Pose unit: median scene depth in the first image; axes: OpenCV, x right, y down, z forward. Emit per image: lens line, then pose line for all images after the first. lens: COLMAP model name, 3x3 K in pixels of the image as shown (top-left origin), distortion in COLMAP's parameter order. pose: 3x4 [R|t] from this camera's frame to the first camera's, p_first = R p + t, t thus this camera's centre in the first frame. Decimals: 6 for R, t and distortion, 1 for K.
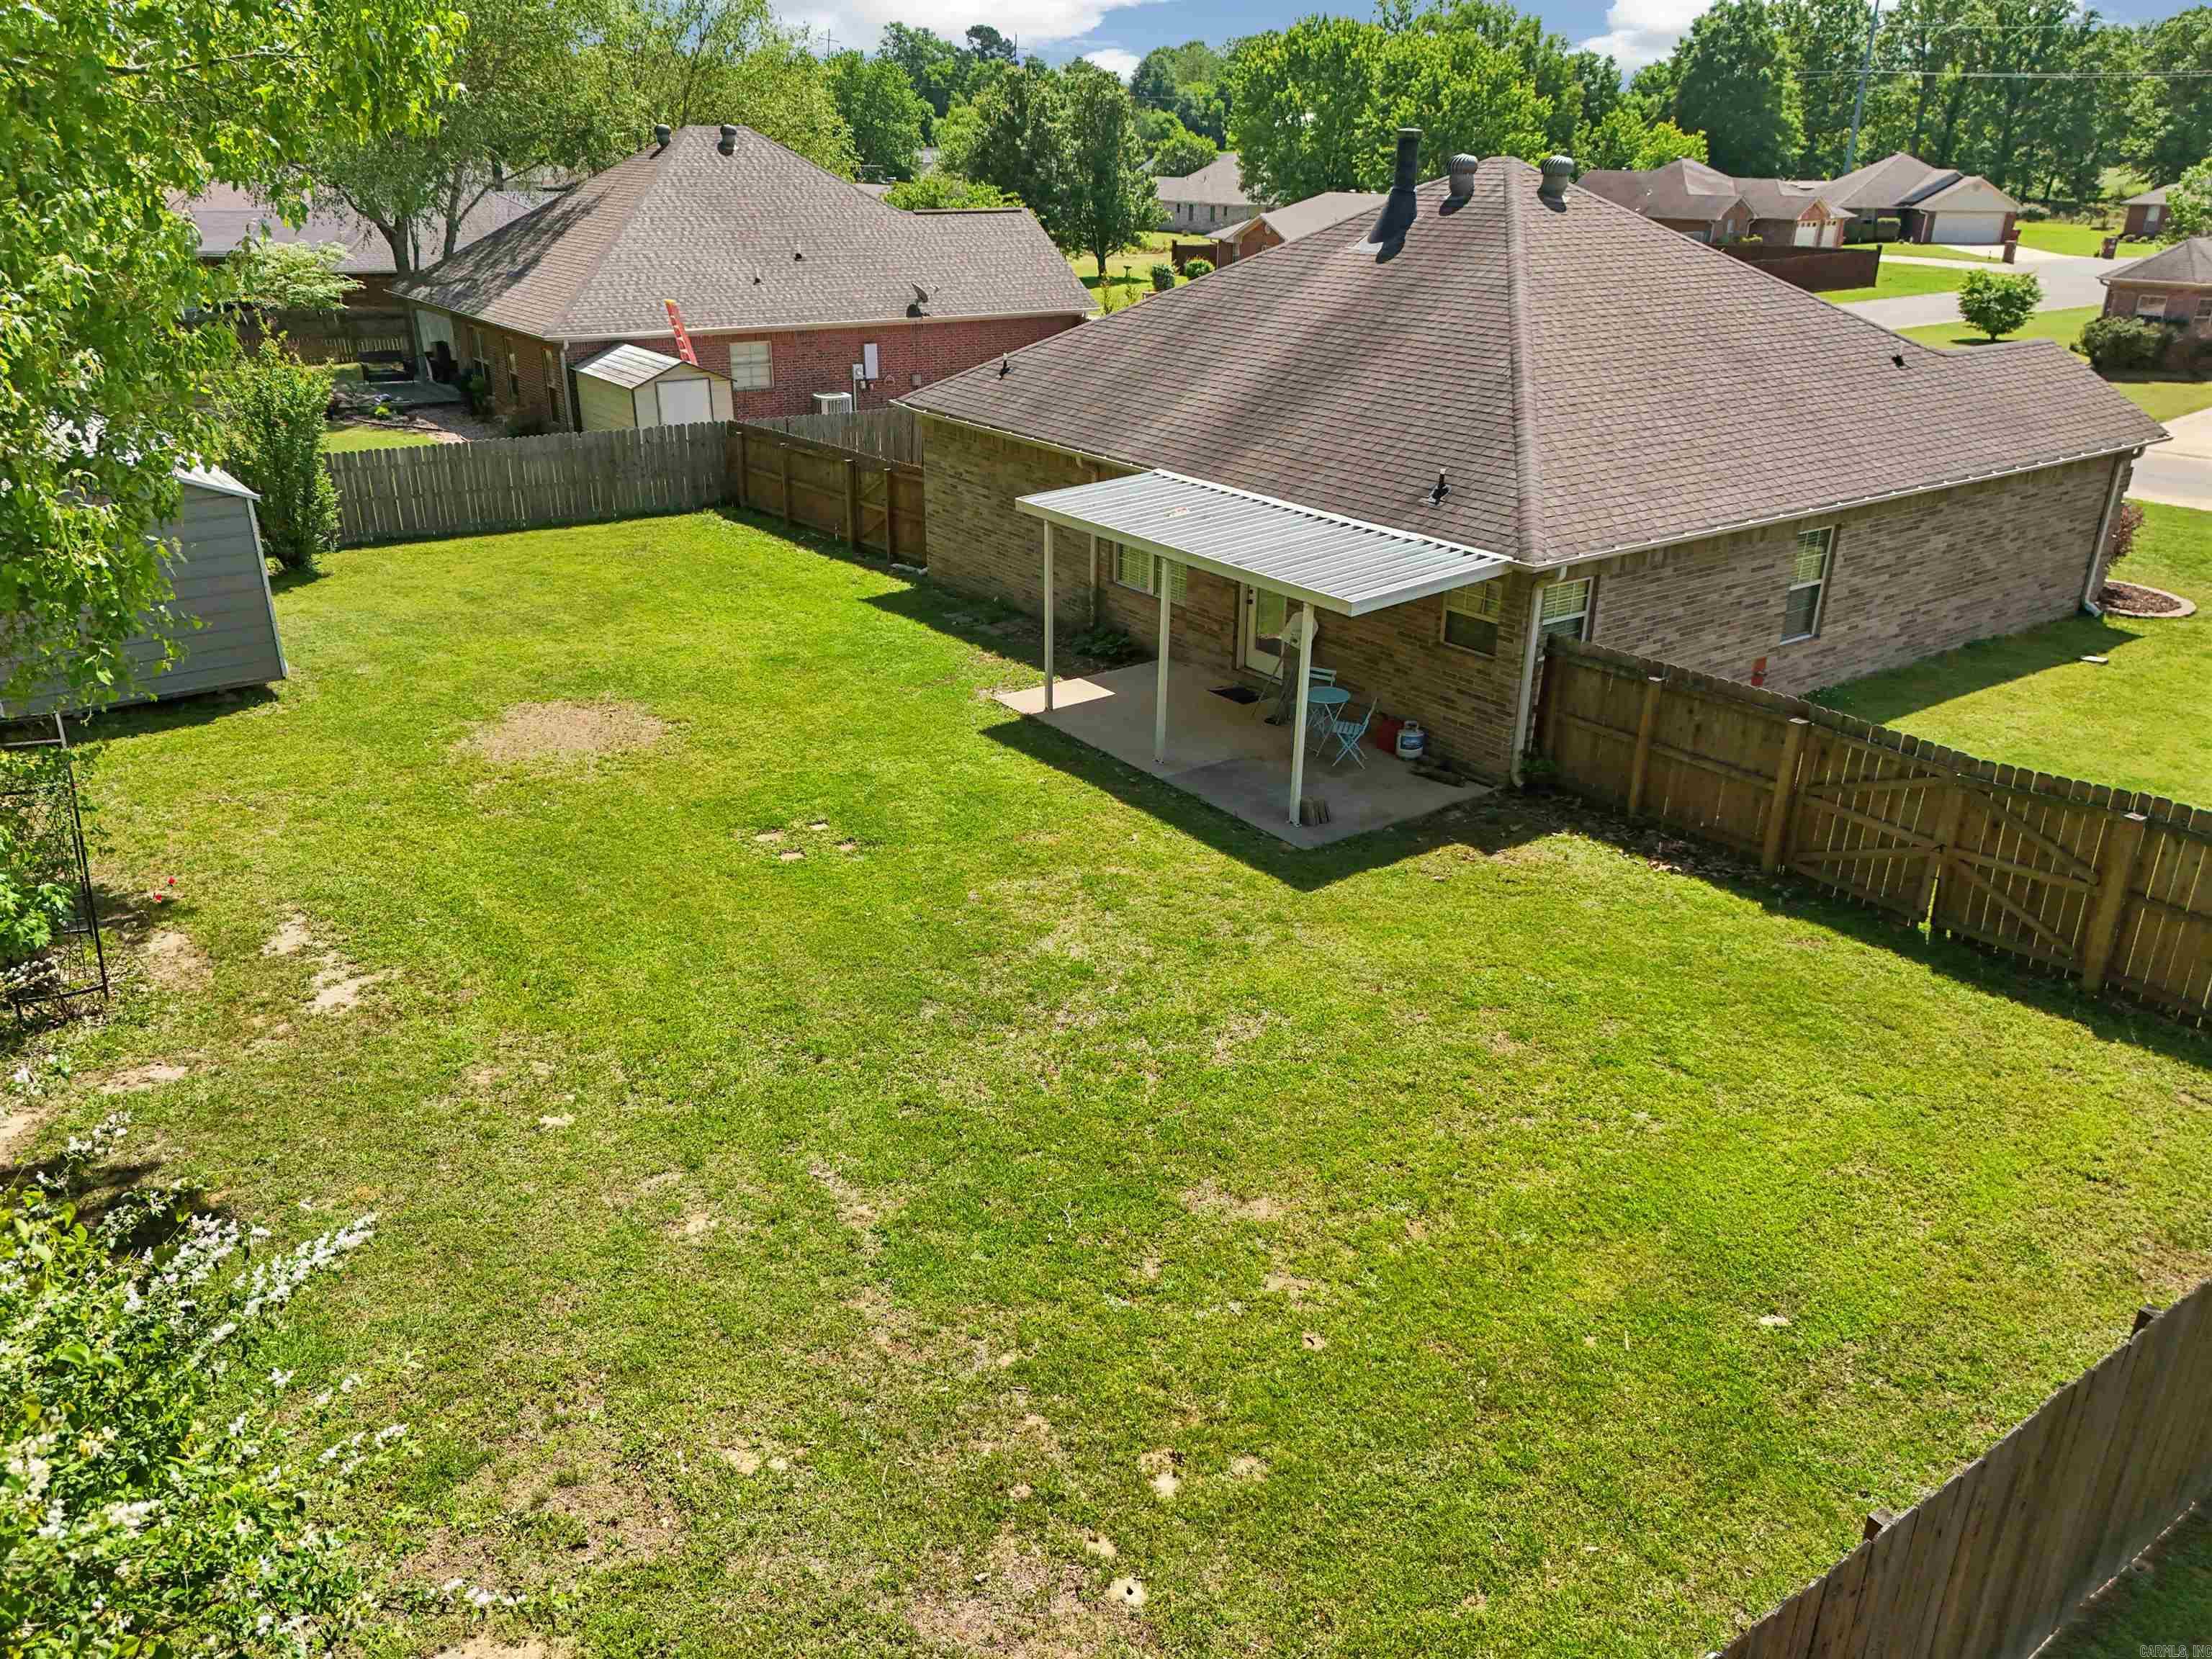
lens RADIAL K [[1724.9, 0, 1115.9], [0, 1724.9, 856.0], [0, 0, 1]] dist [0.085743, 0.000645]
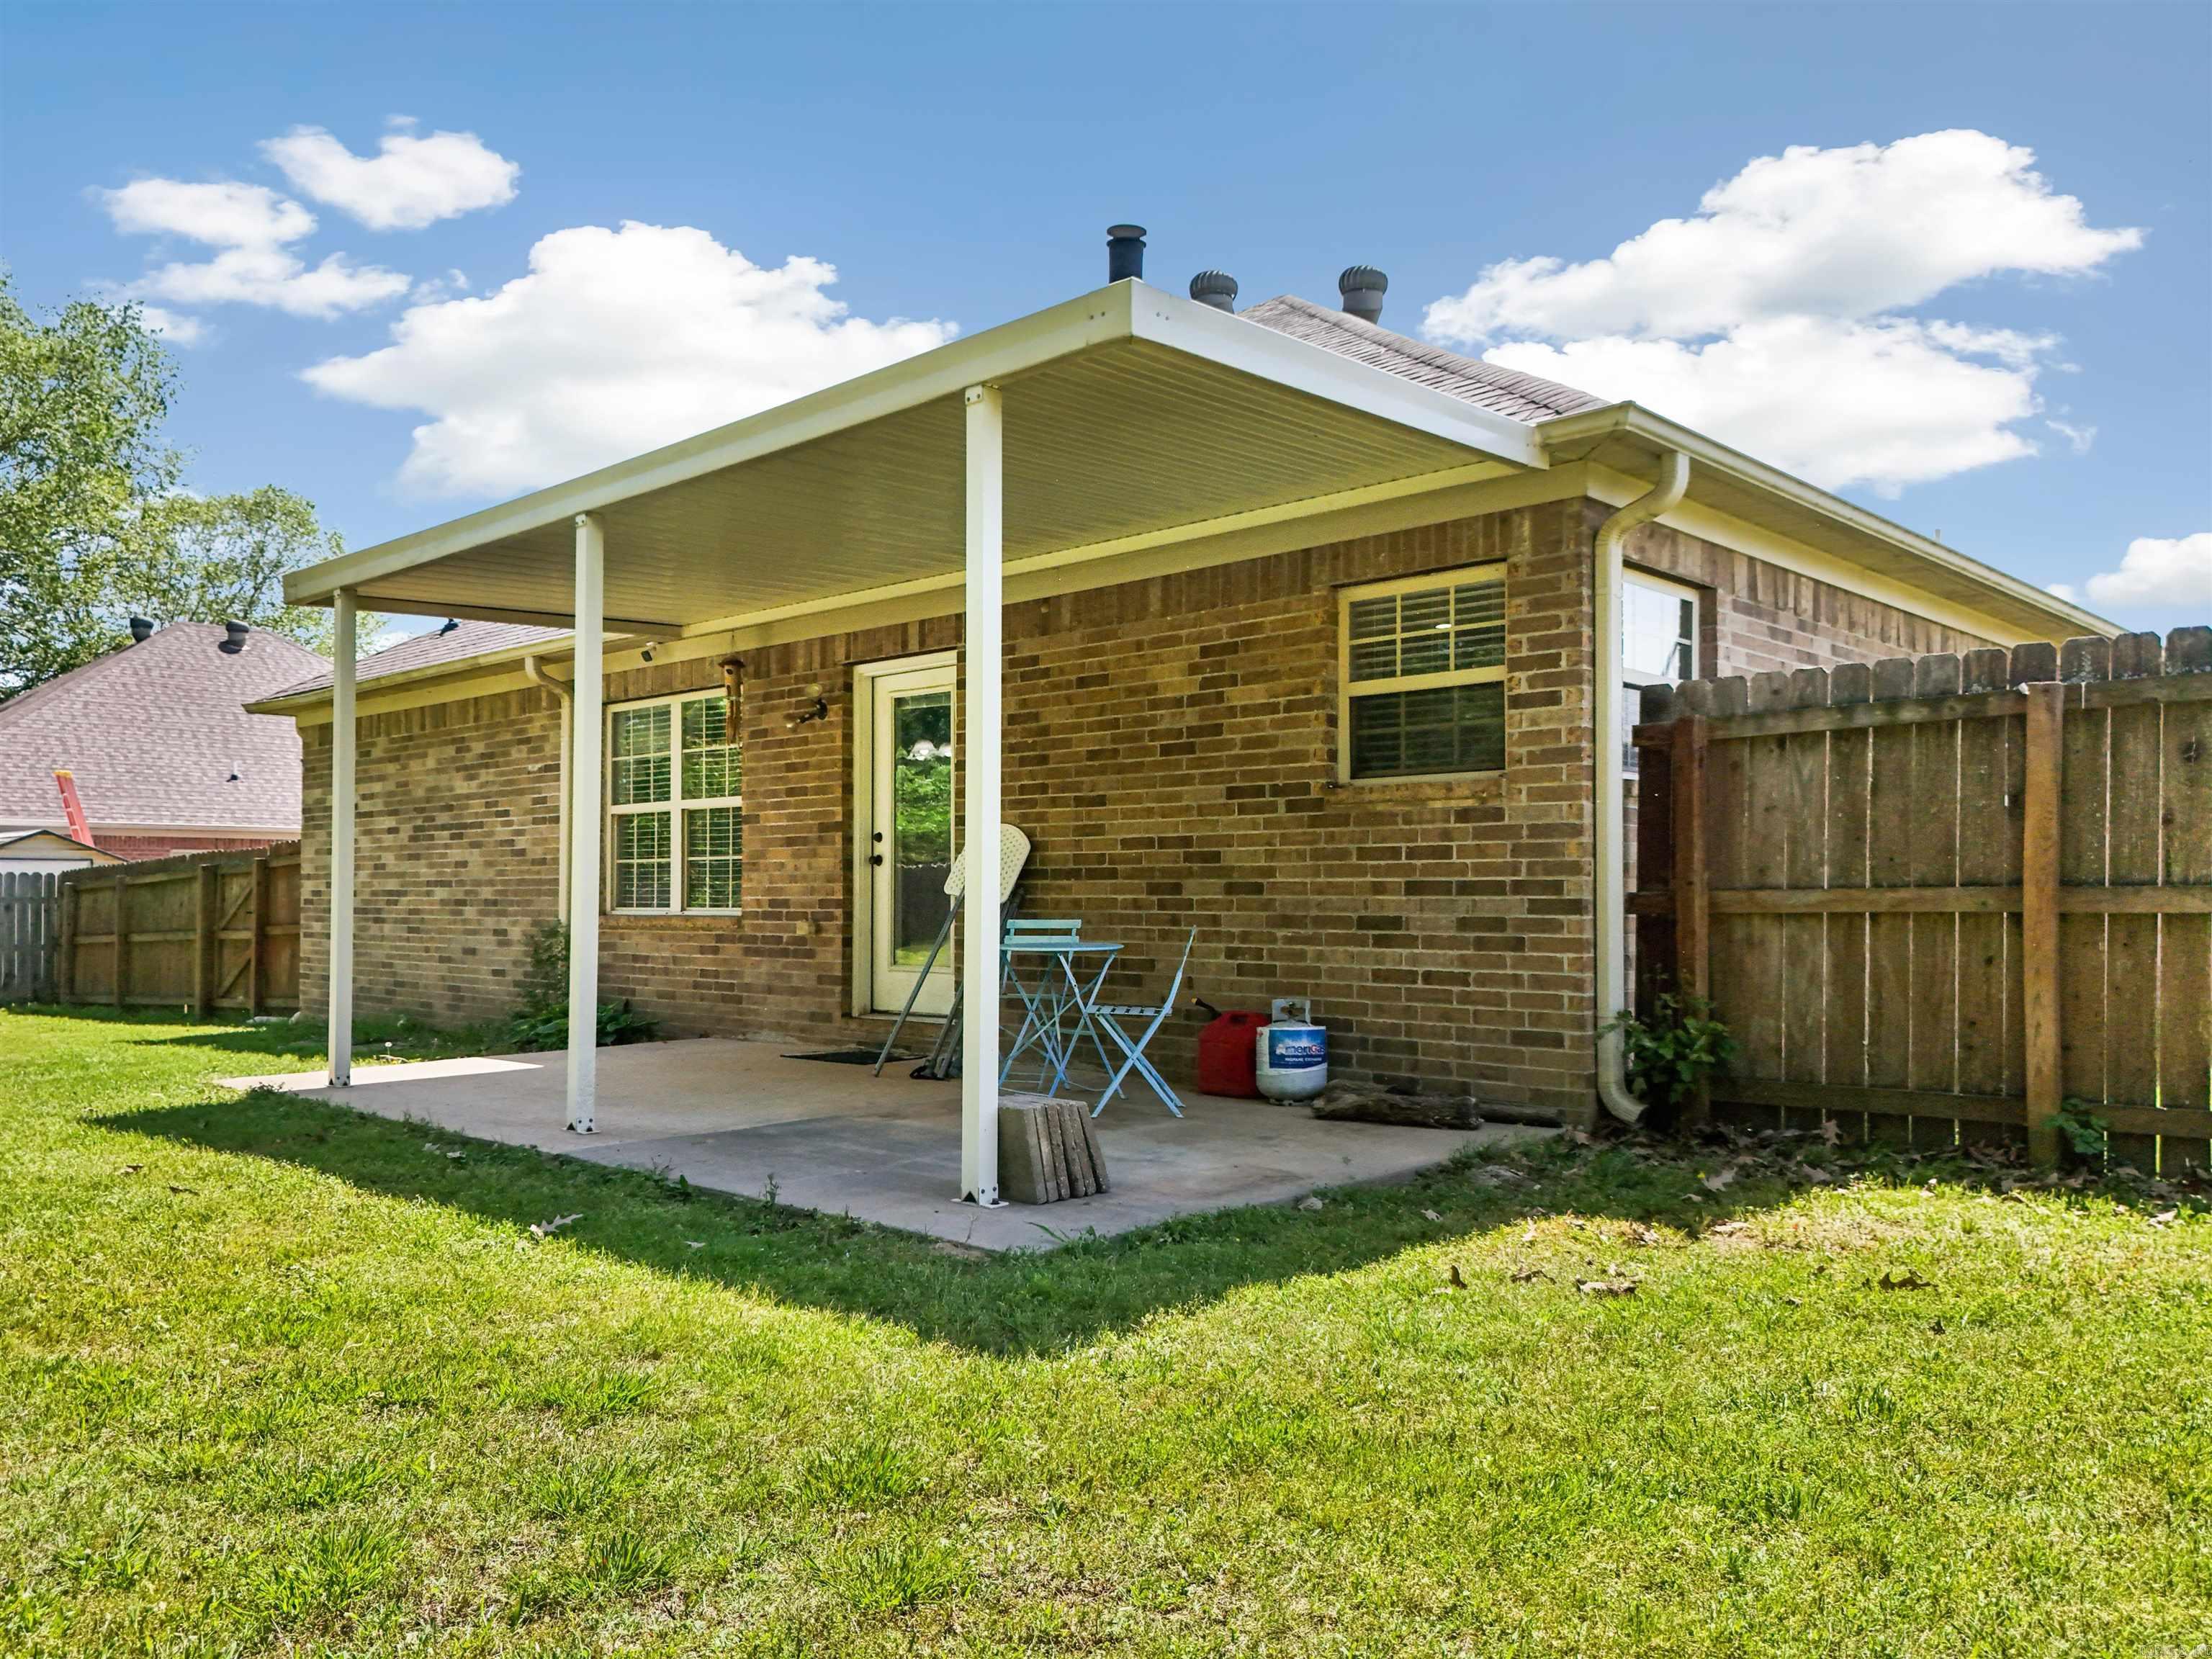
lens RADIAL K [[1724.9, 0, 1115.9], [0, 1724.9, 856.0], [0, 0, 1]] dist [0.085743, 0.000645]
pose [[0.985768, -0.012436, 0.167651, 0.071387], [0.078314, 0.916412, -0.392499, 0.038430], [-0.148756, 0.400042, 0.904344, 0.653972]]
